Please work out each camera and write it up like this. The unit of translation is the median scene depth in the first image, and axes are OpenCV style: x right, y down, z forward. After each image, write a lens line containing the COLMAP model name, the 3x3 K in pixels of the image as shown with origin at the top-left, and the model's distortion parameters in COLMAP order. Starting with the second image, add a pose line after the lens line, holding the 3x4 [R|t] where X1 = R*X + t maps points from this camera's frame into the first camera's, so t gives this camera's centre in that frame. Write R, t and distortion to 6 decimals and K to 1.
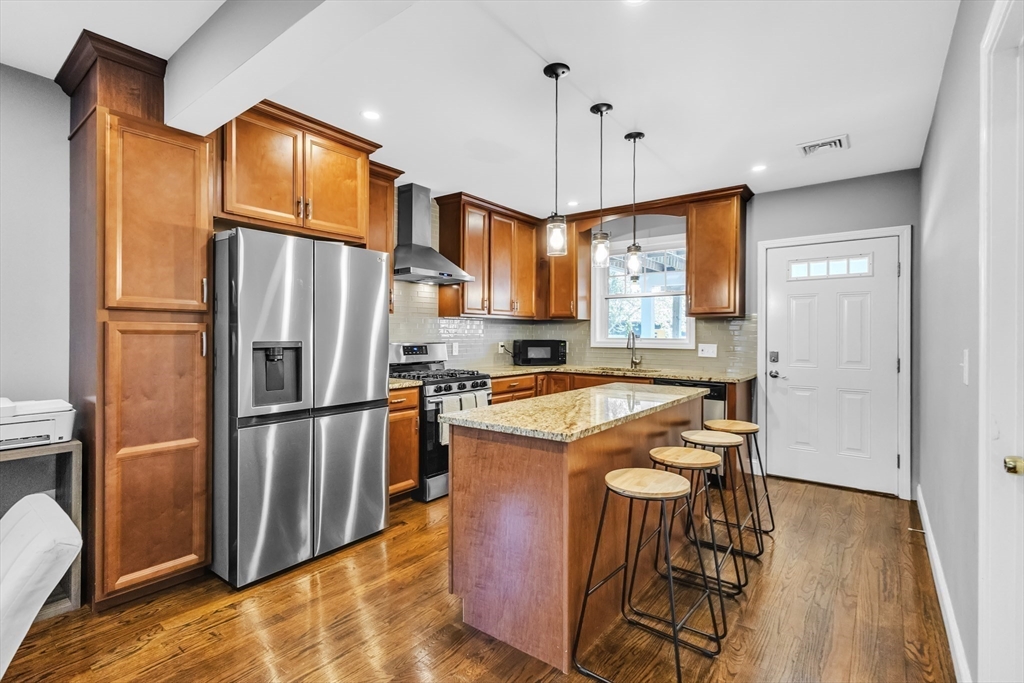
lens RADIAL K [[470.5, 0, 514.5], [0, 470.5, 335.9], [0, 0, 1]] dist [0.003863, -0.002127]
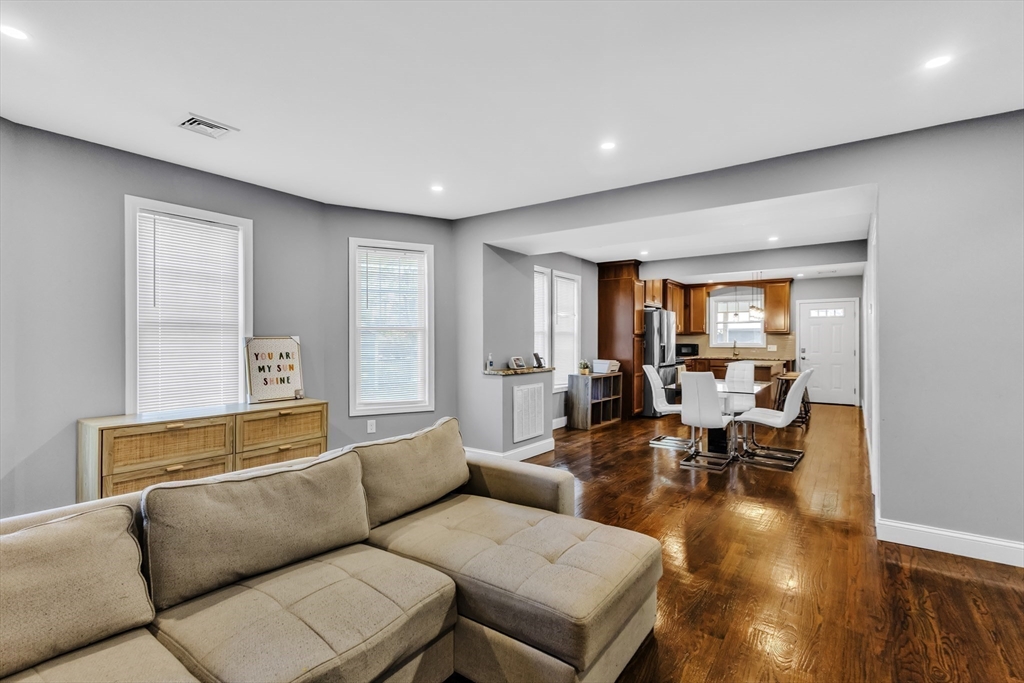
lens RADIAL K [[470.5, 0, 510.0], [0, 470.5, 344.2], [0, 0, 1]] dist [0.003863, -0.002127]
pose [[0.998901, 0.000366, 0.046865, -0.994338], [-0.000255, 0.999997, -0.002370, 0.019814], [-0.046866, 0.002356, 0.998898, -1.242086]]
